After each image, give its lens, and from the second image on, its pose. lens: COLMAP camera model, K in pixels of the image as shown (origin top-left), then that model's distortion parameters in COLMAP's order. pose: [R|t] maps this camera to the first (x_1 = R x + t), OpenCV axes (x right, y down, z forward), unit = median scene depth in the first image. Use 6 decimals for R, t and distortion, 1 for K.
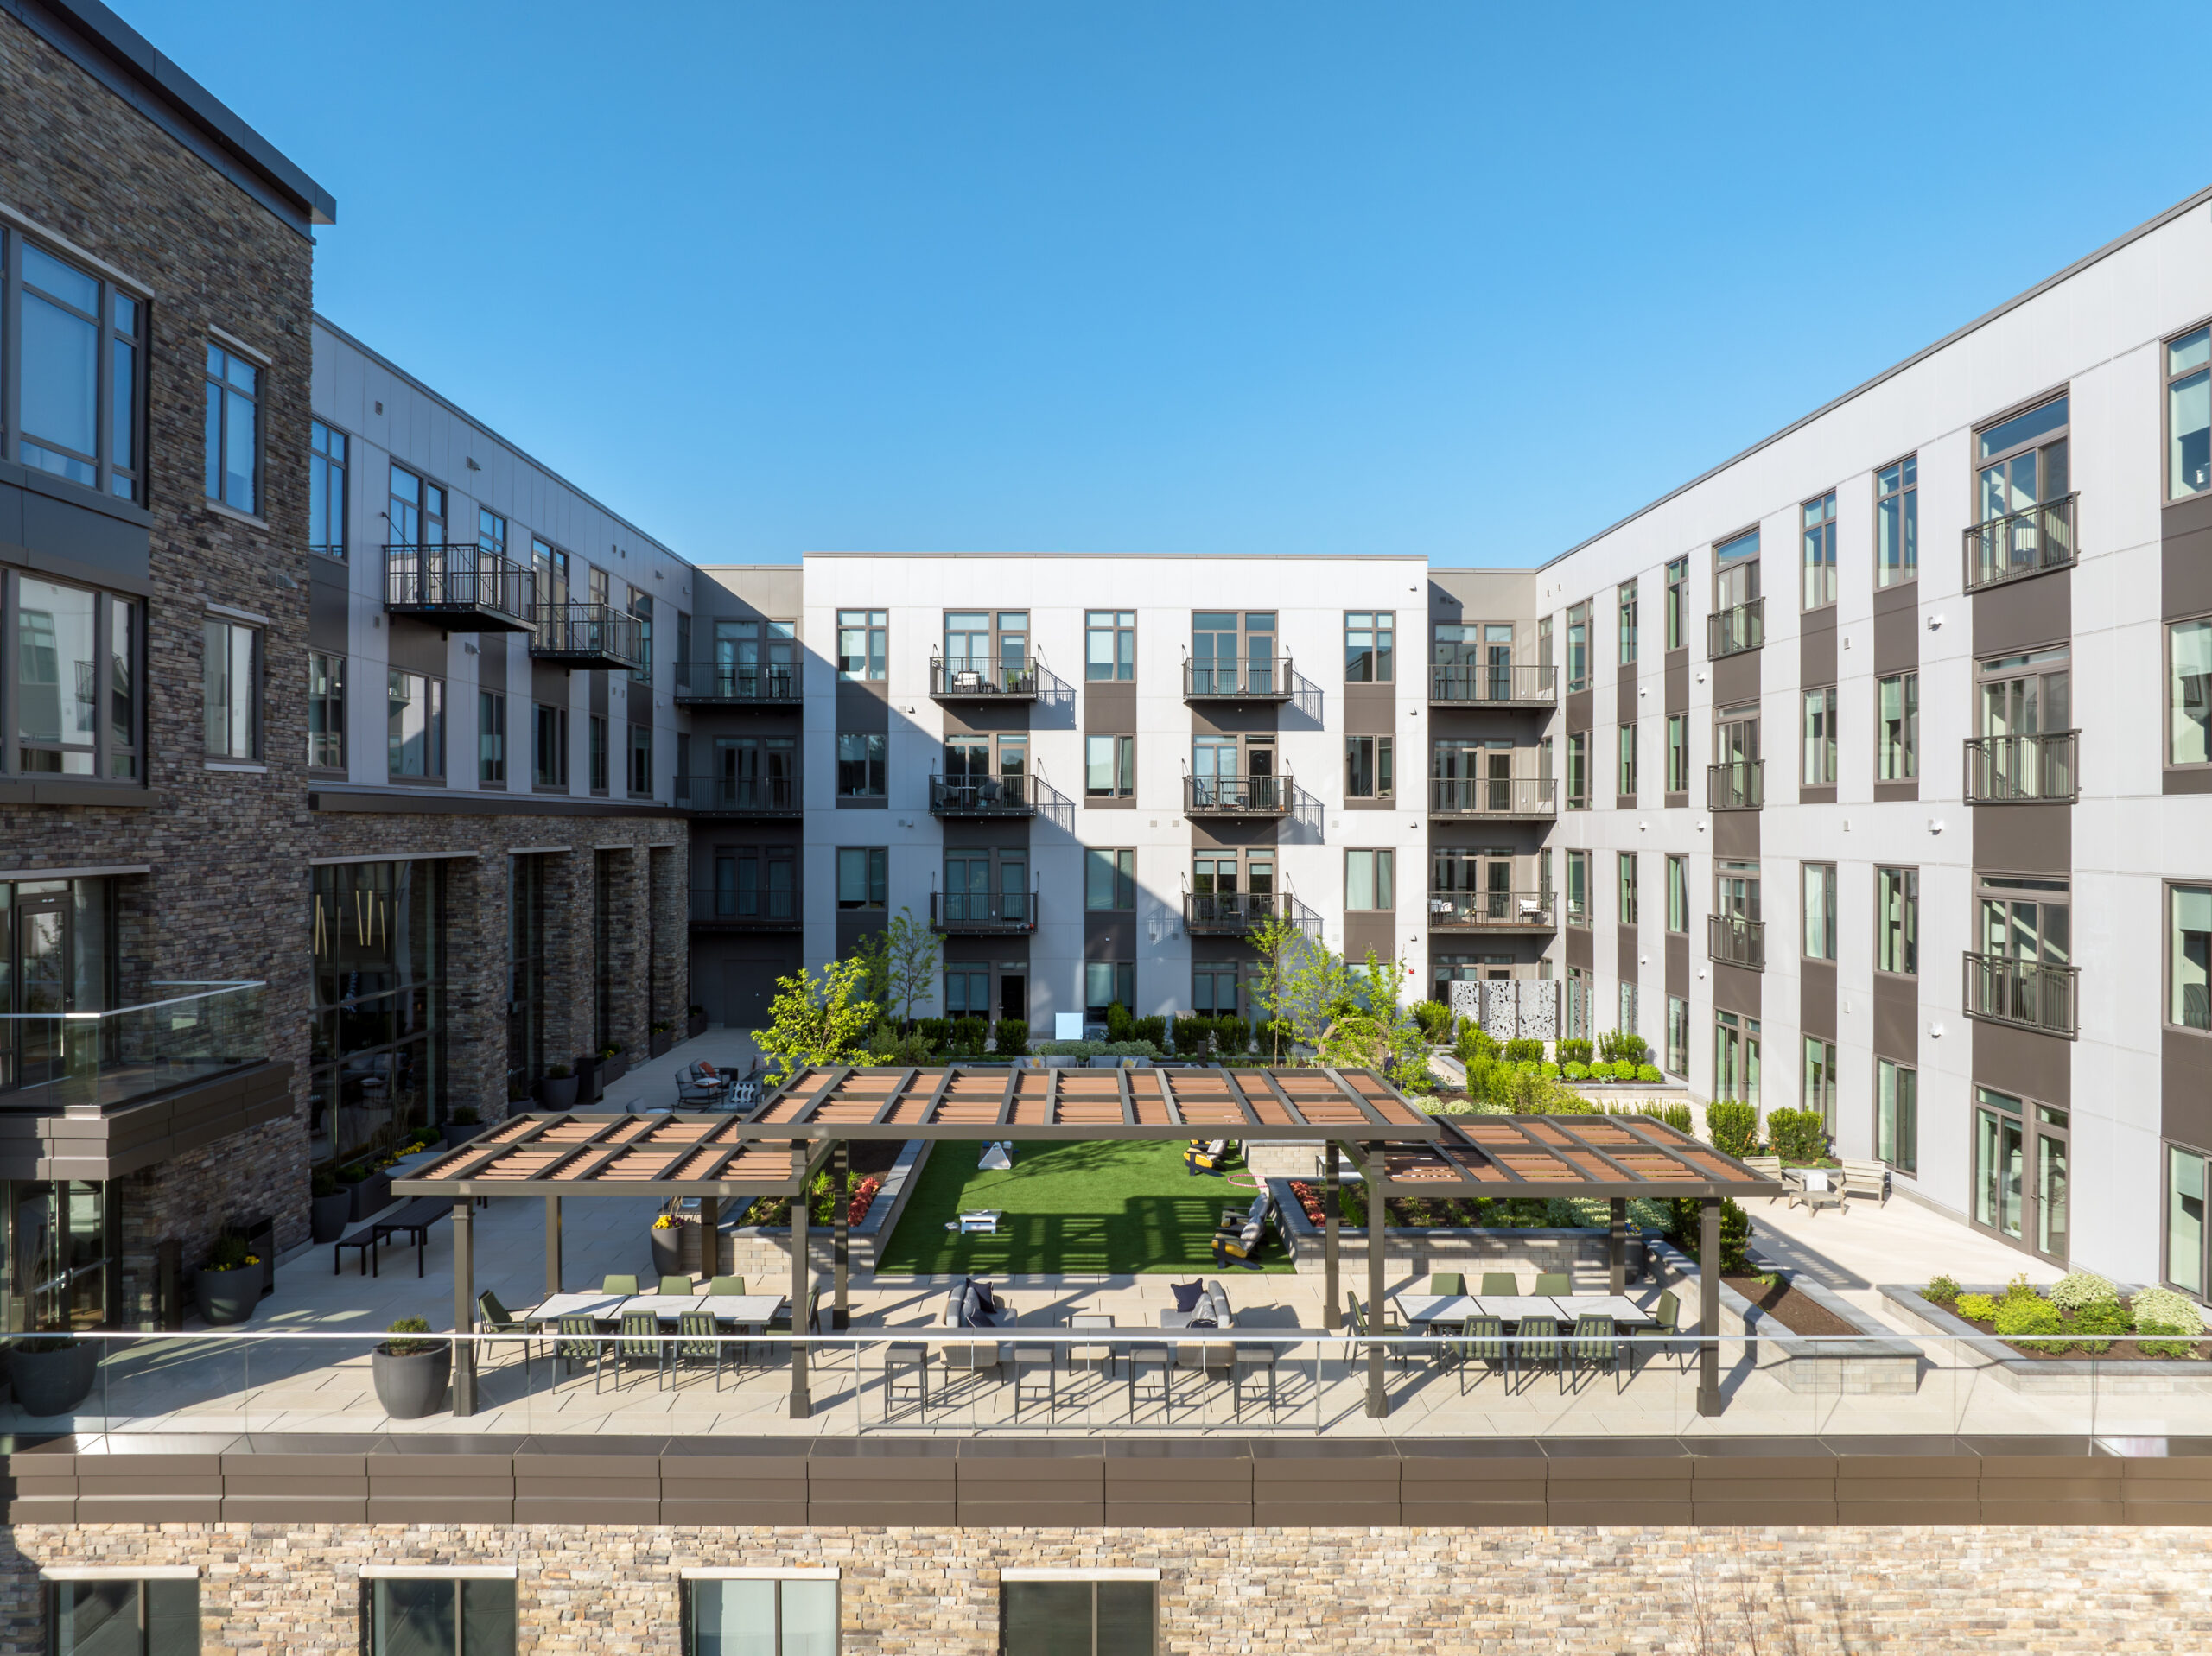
lens RADIAL K [[1590.3, 0, 1100.1], [0, 1590.3, 824.2], [0, 0, 1]] dist [-0.022616, 0.005185]
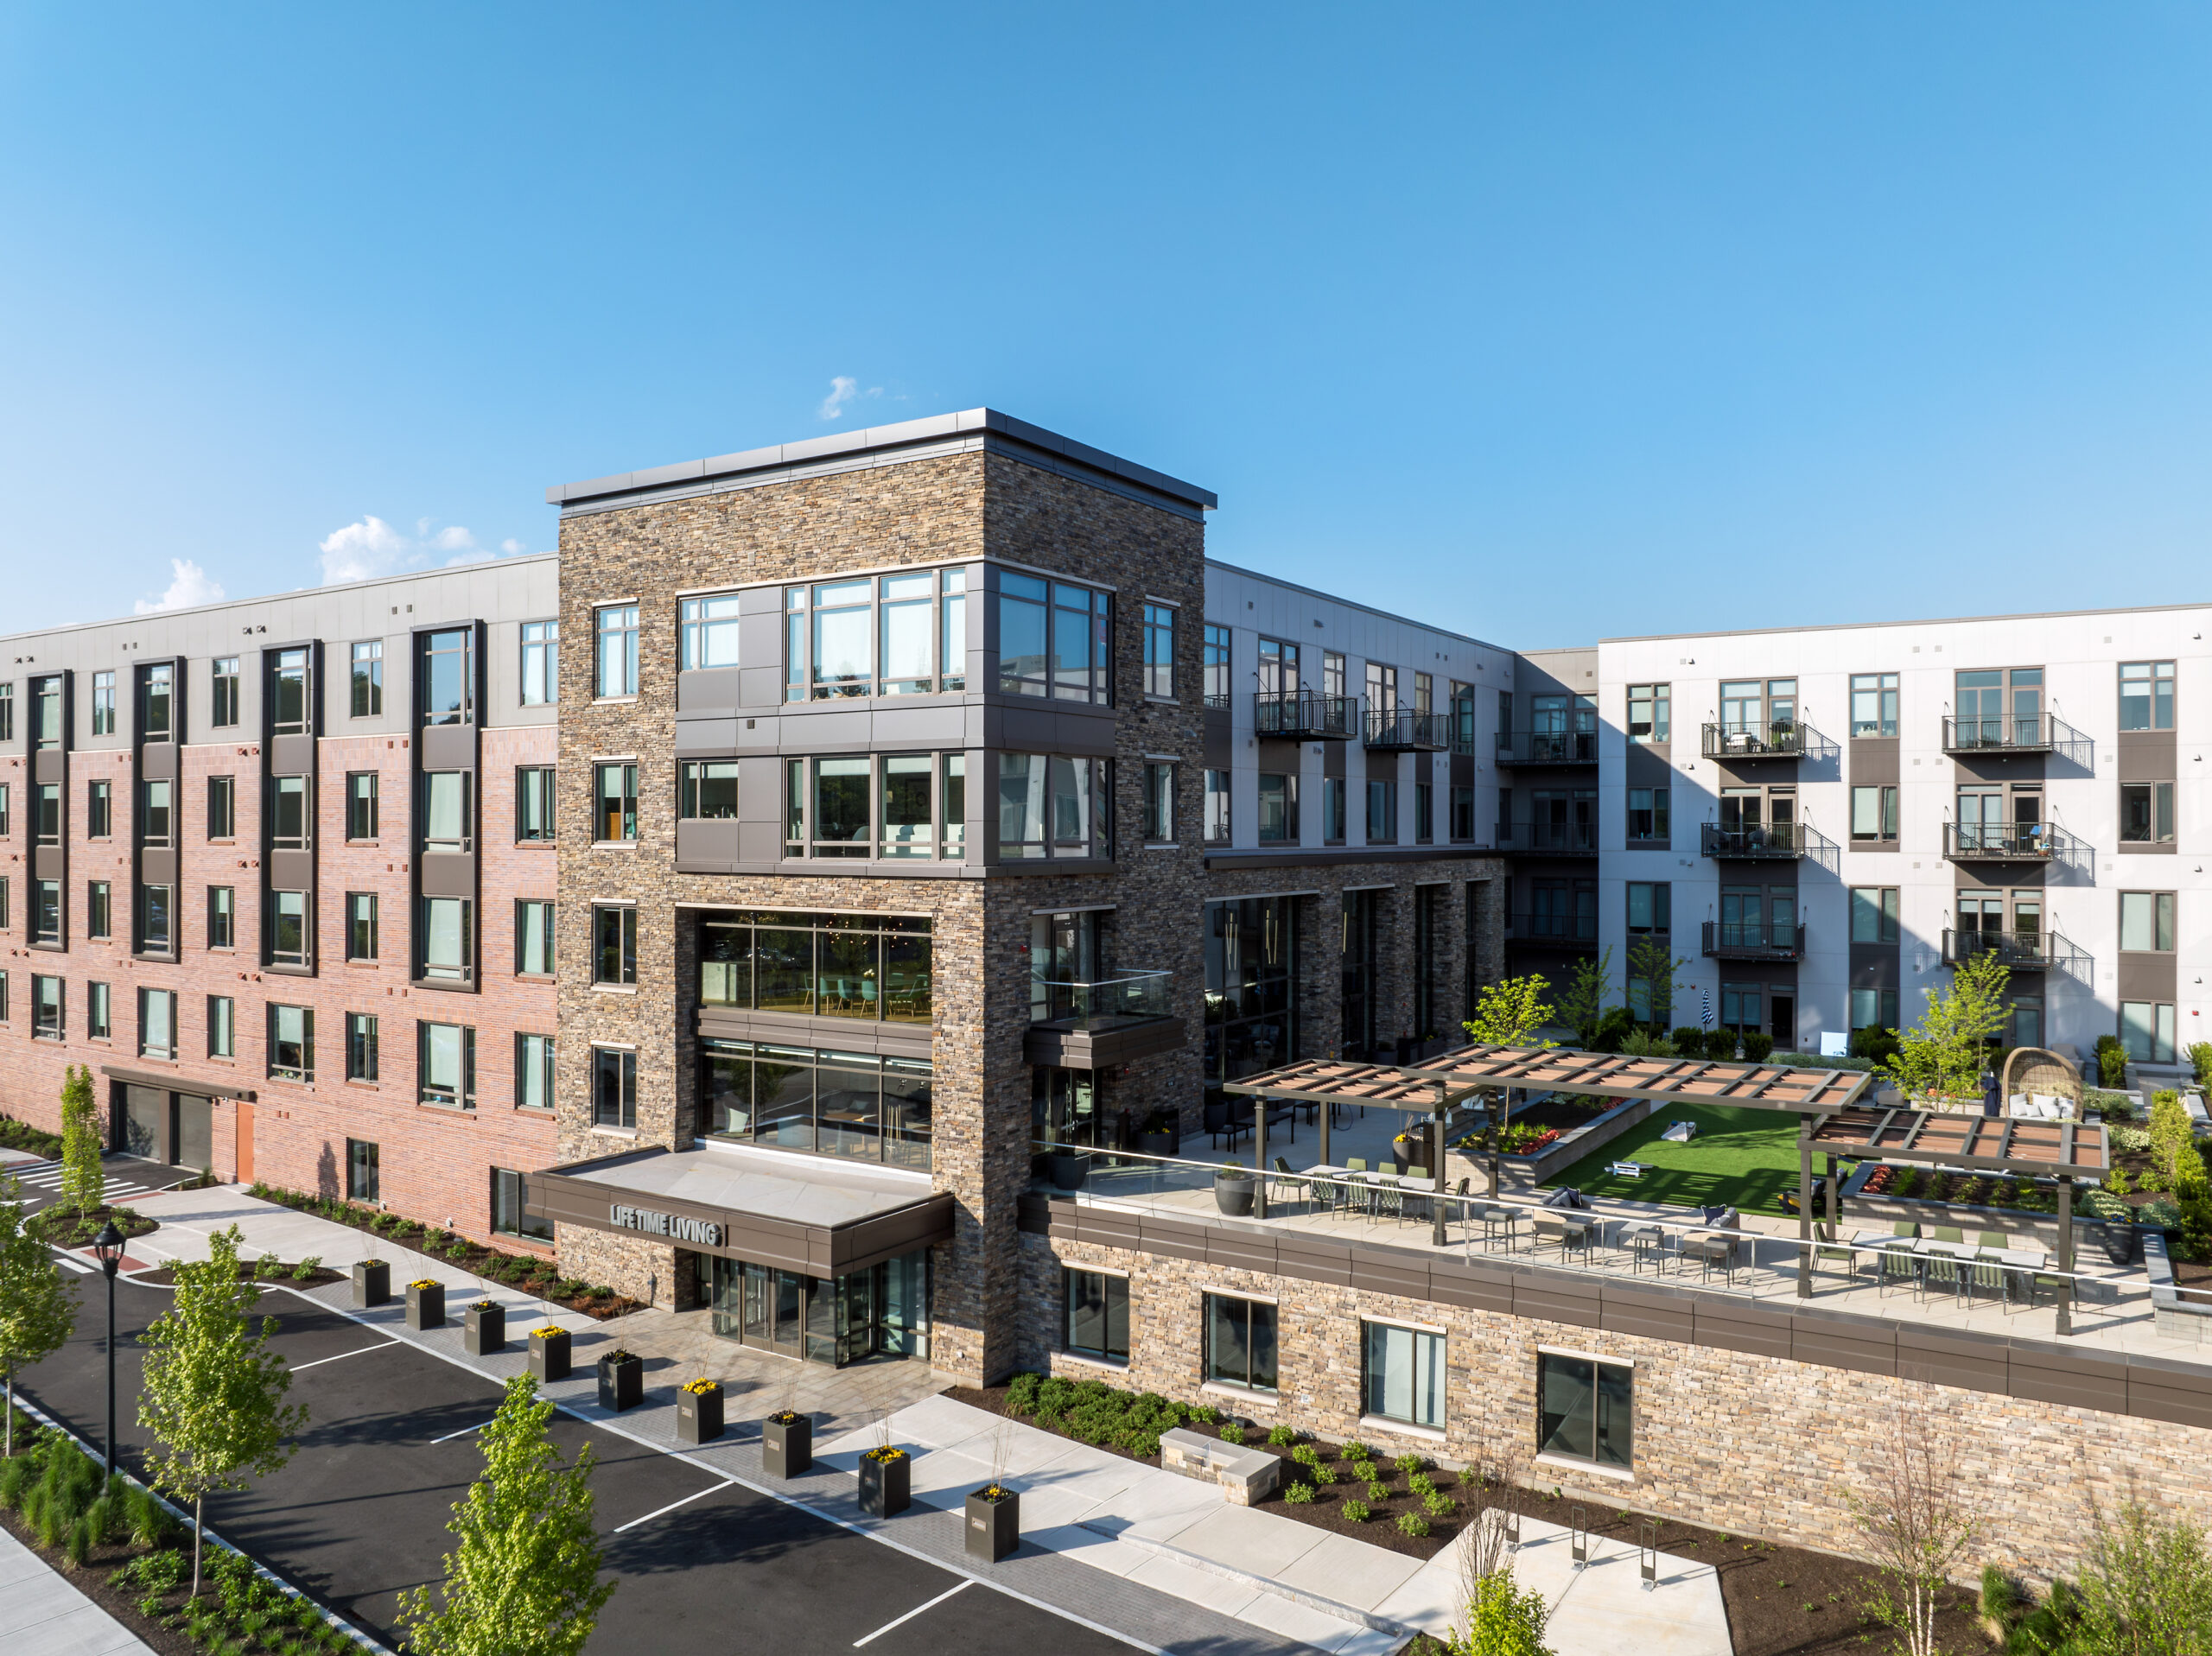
lens RADIAL K [[1577.6, 0, 1096.2], [0, 1577.6, 824.6], [0, 0, 1]] dist [-0.032707, -0.008257]
pose [[0.833791, -0.003368, -0.552070, 0.289979], [0.000777, 0.999988, -0.004927, -0.043646], [0.552080, 0.003680, 0.833783, -0.399311]]
